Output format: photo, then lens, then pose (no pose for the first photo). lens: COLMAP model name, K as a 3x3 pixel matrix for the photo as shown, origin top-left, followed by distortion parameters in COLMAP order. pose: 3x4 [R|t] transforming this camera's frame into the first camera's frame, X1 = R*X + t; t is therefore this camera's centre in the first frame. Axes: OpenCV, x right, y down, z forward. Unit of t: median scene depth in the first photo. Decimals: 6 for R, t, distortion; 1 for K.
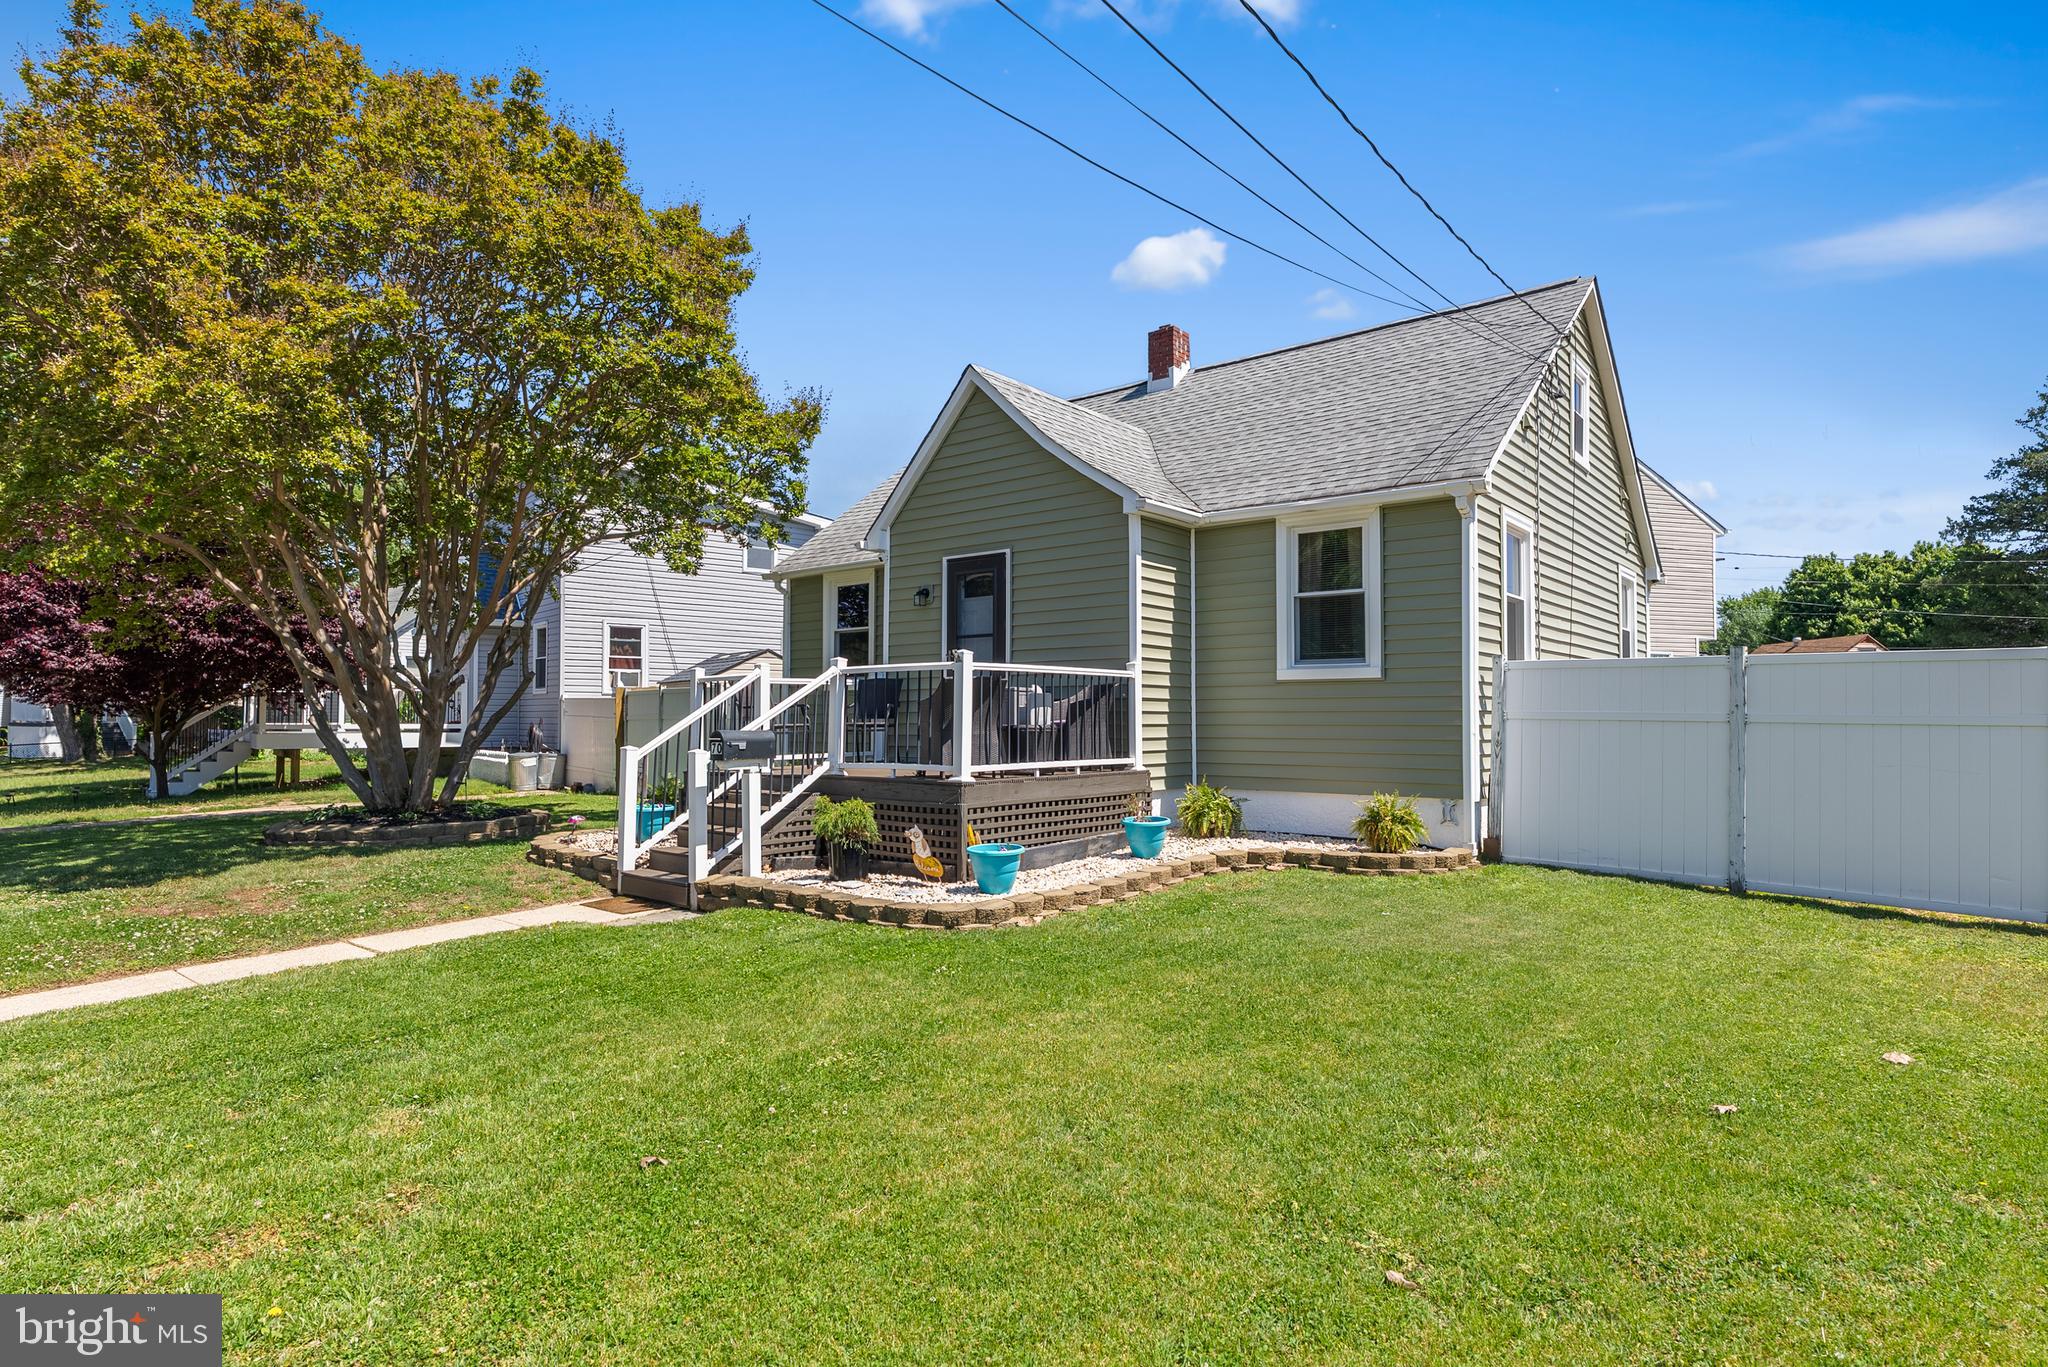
lens RADIAL K [[1096.0, 0, 1016.2], [0, 1096.0, 683.1], [0, 0, 1]] dist [0.002456, 0.000219]
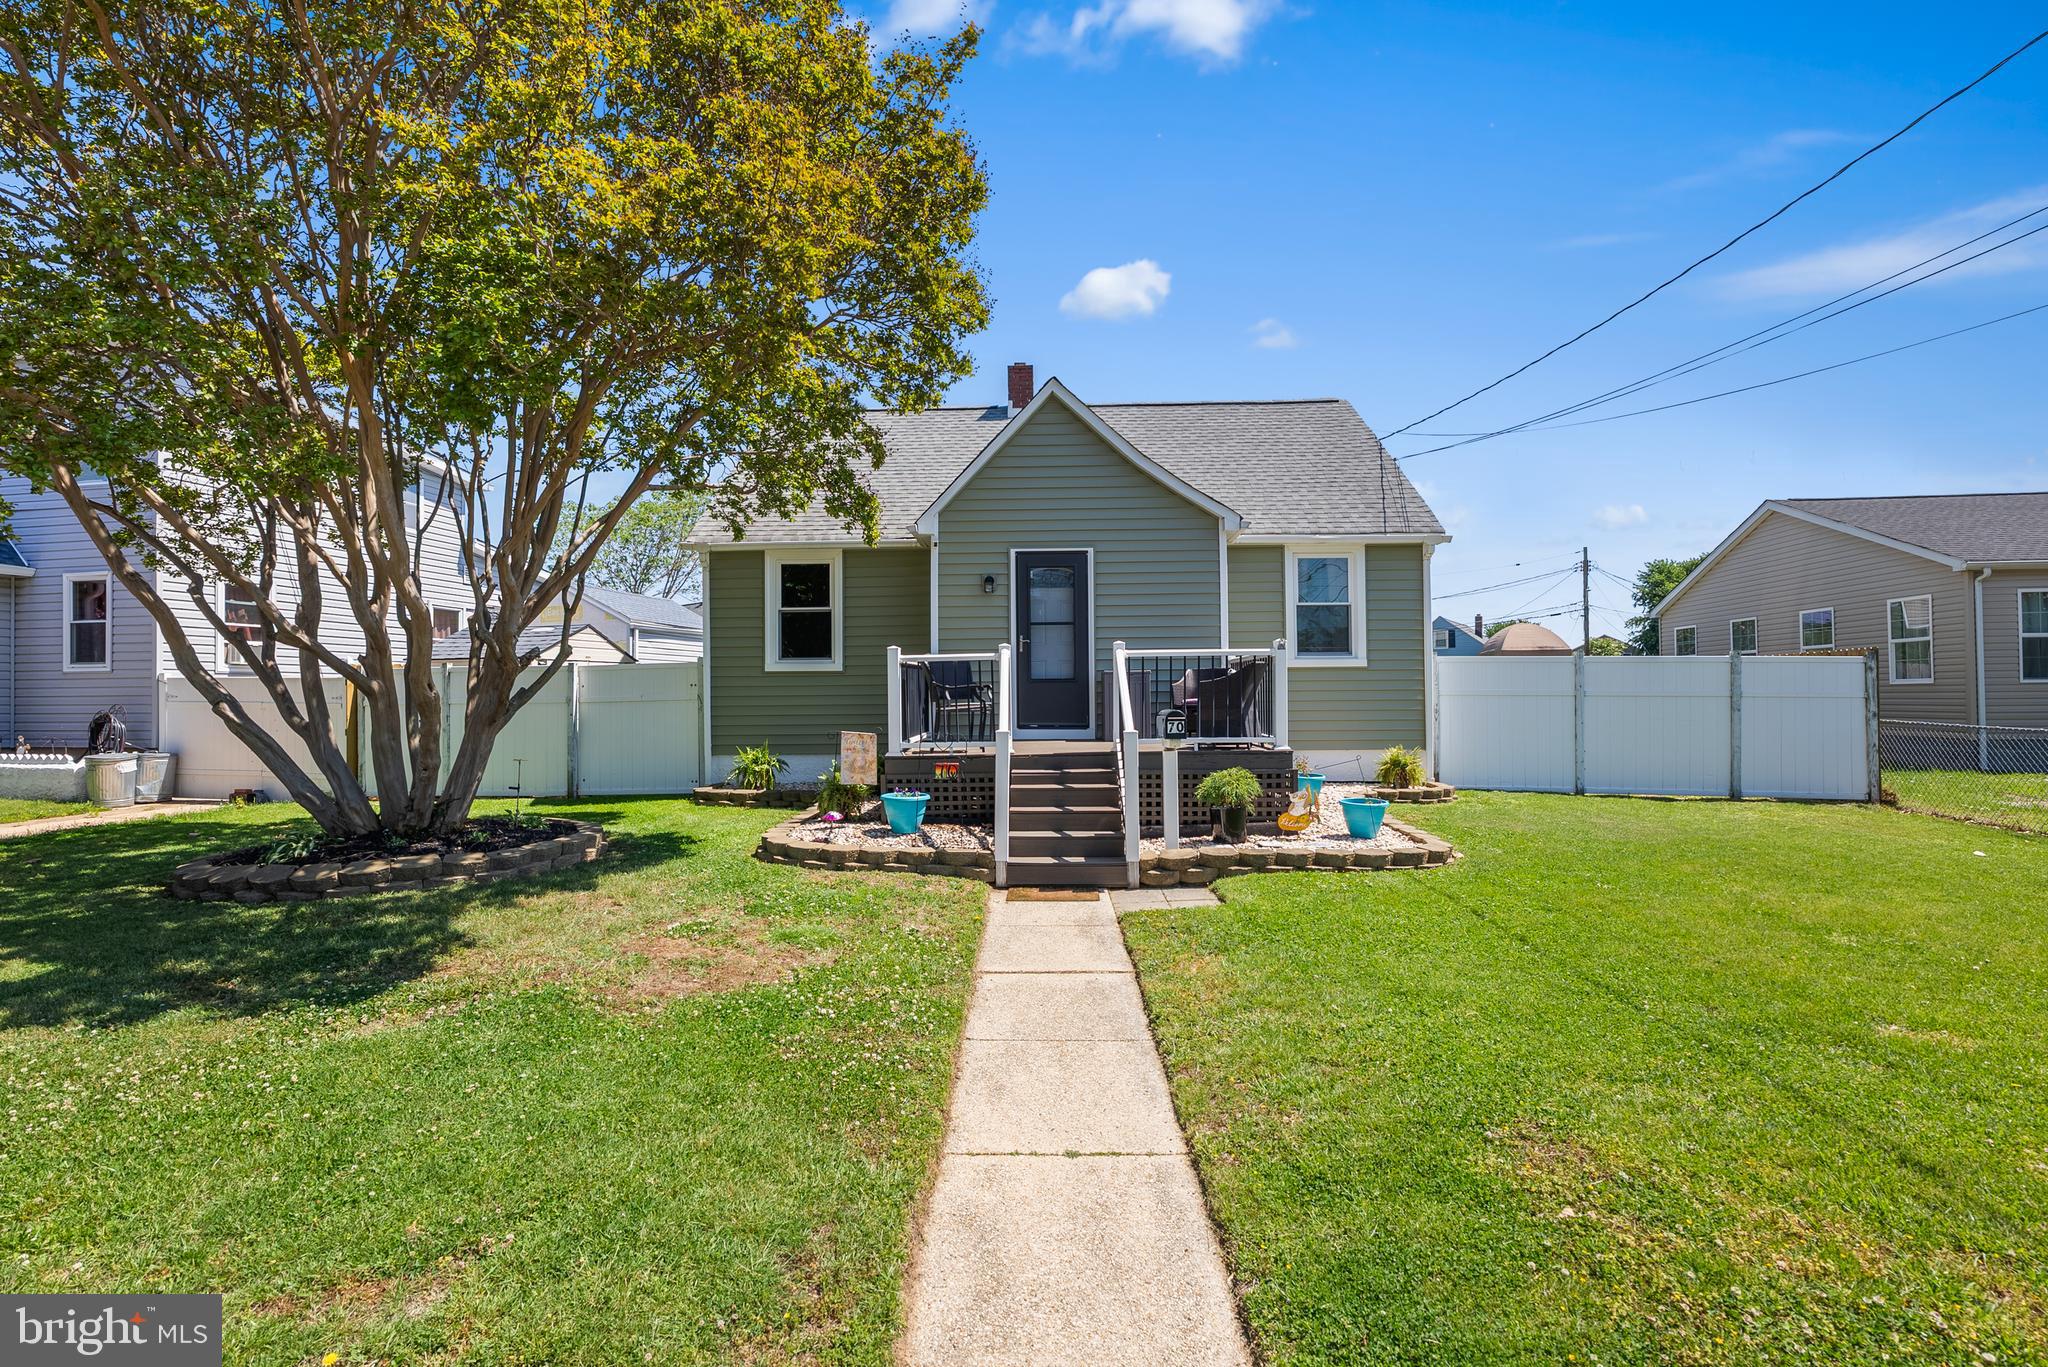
lens RADIAL K [[933.3, 0, 1030.4], [0, 933.3, 687.3], [0, 0, 1]] dist [-0.006073, 0.000681]
pose [[0.782589, -0.001654, 0.622537, -0.705319], [-0.011132, 0.999799, 0.016650, 0.006585], [-0.622439, -0.019961, 0.782414, 0.303193]]
